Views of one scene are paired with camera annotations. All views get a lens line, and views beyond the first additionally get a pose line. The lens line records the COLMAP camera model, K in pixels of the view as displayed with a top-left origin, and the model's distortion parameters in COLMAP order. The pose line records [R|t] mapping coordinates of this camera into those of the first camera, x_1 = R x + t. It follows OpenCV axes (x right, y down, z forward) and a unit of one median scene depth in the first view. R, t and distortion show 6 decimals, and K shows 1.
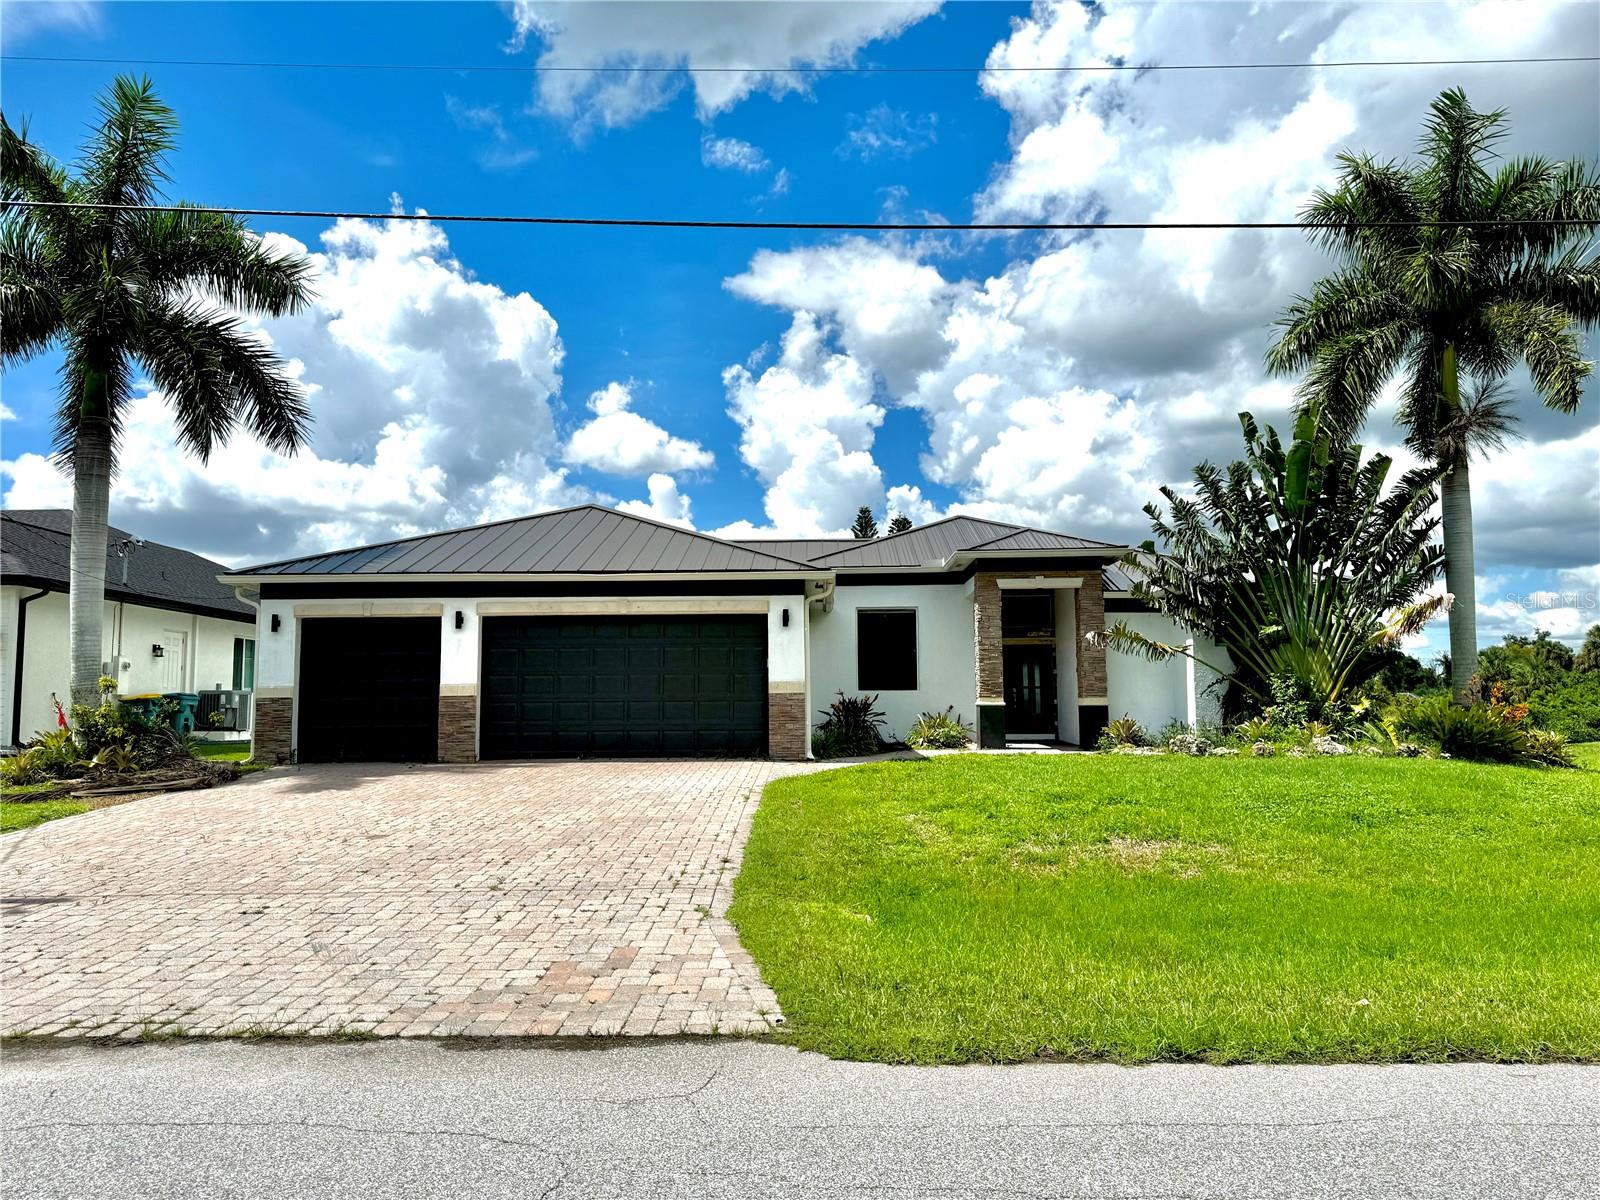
lens RADIAL K [[1111.6, 0, 798.9], [0, 1111.6, 599.9], [0, 0, 1]] dist [0.064658, 0.000886]
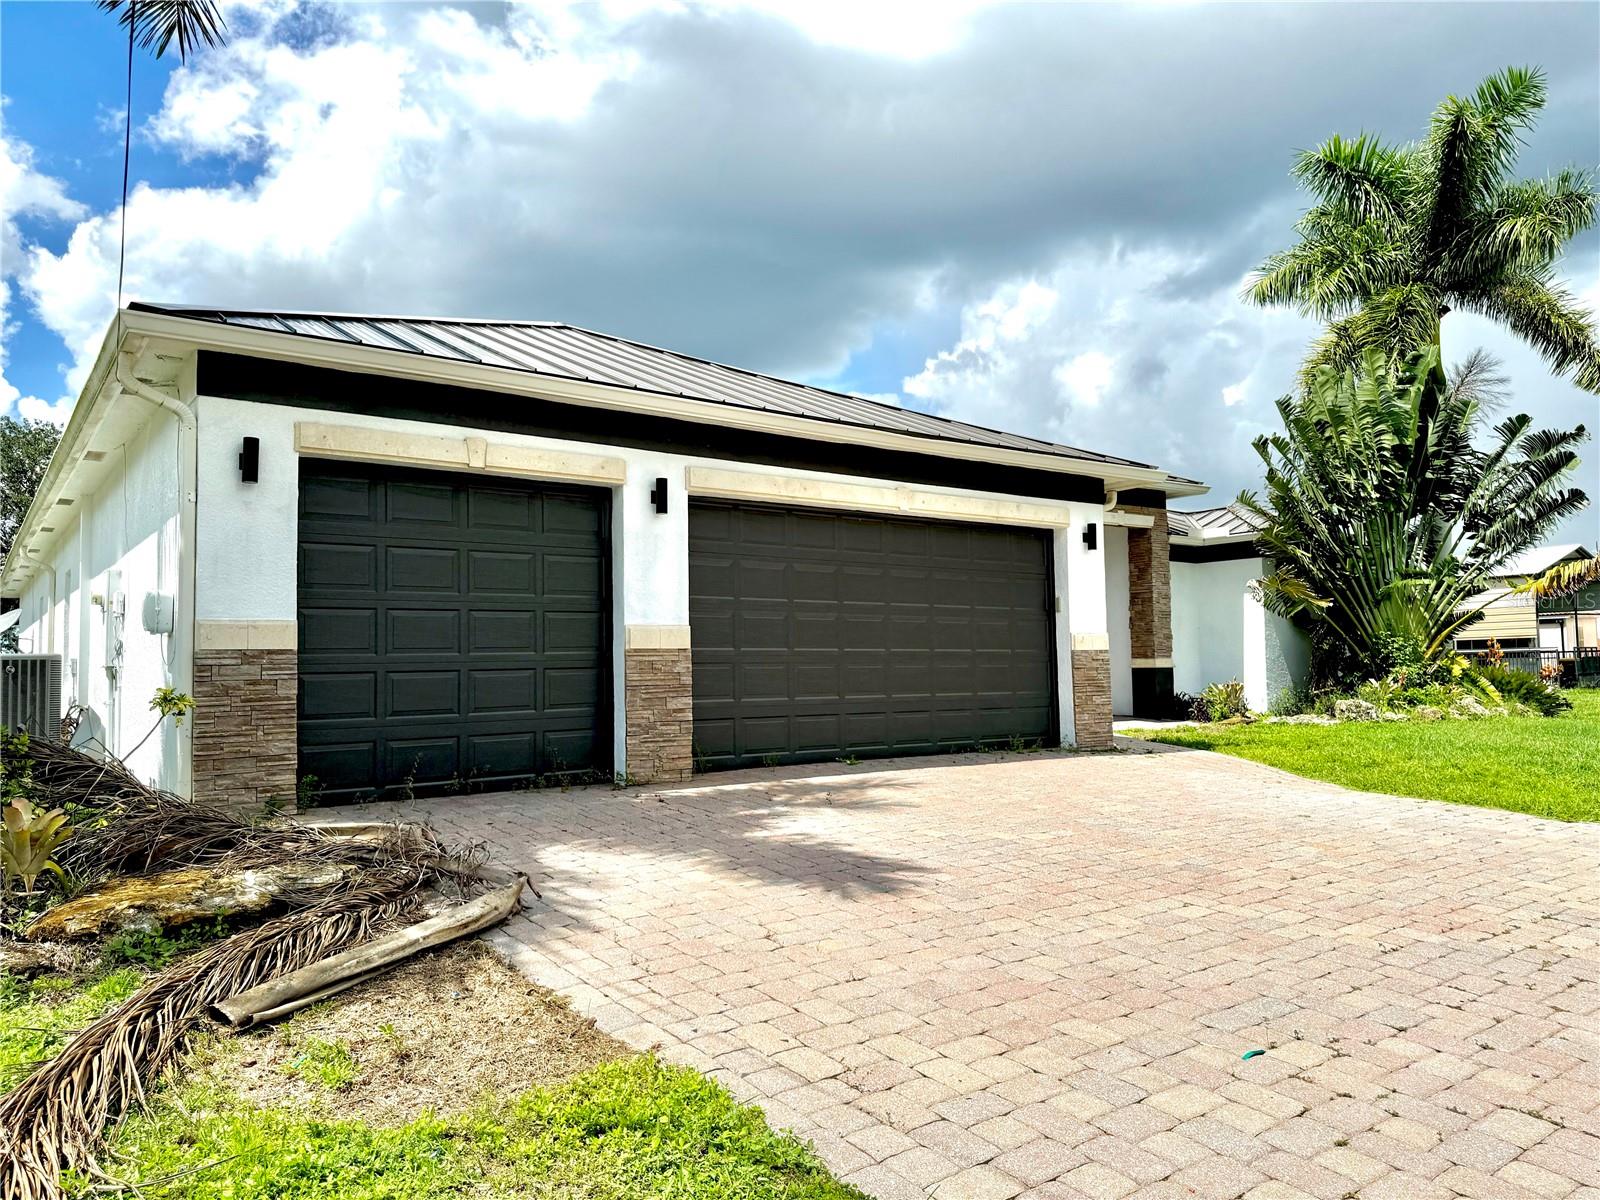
lens RADIAL K [[1111.6, 0, 801.2], [0, 1111.6, 604.2], [0, 0, 1]] dist [0.064658, 0.000886]
pose [[0.796010, 0.031621, 0.604457, -0.546869], [-0.050403, 0.998629, 0.014134, 0.055435], [-0.603181, -0.041717, 0.796512, 0.566640]]
